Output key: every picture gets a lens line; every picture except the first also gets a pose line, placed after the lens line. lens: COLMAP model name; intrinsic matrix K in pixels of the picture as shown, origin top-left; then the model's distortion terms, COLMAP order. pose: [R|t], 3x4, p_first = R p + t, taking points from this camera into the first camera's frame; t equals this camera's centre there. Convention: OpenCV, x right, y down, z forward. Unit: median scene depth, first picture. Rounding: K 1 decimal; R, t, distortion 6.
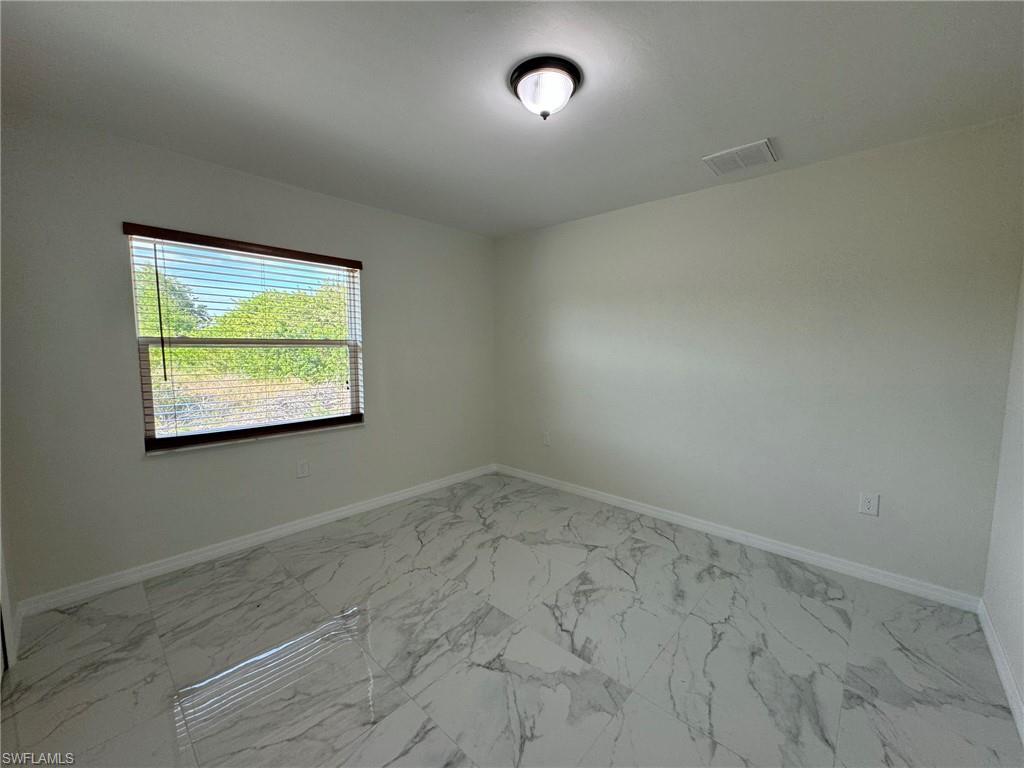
lens RADIAL K [[406.2, 0, 511.3], [0, 406.2, 385.8], [0, 0, 1]] dist [0.000606, 0.000143]
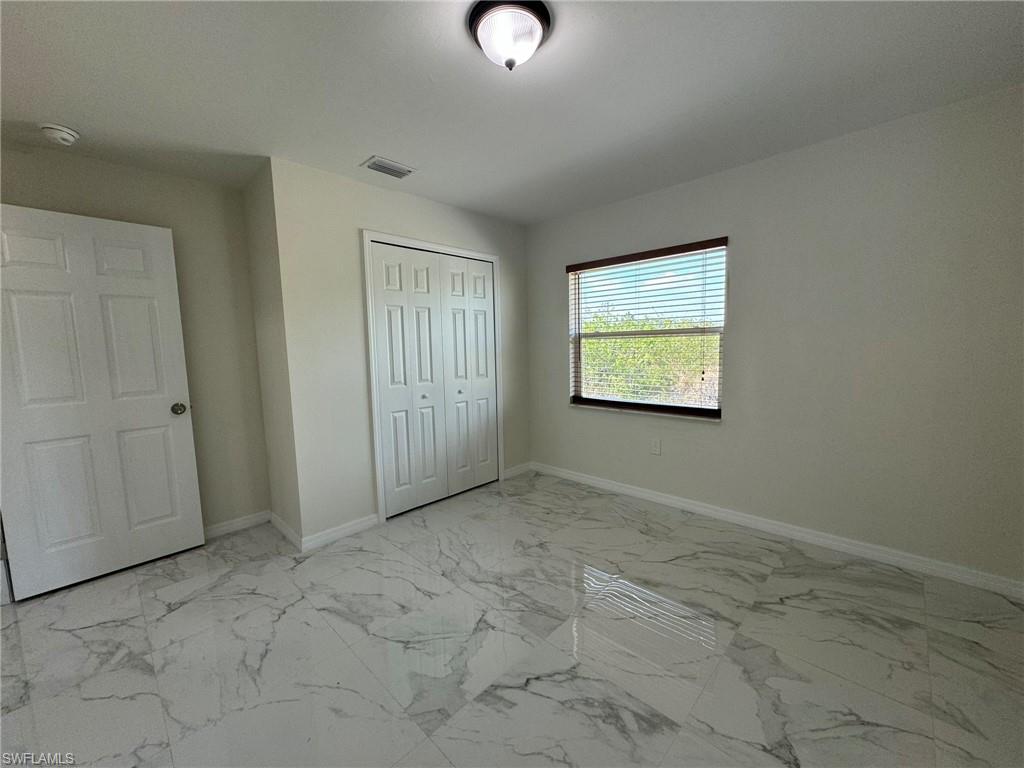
lens RADIAL K [[406.2, 0, 512.1], [0, 406.2, 386.2], [0, 0, 1]] dist [0.000606, 0.000143]
pose [[-0.026186, 0.099233, -0.994720, 0.723652], [-0.069430, 0.992477, 0.100837, -0.055341], [0.997243, 0.071704, -0.019099, 0.768733]]
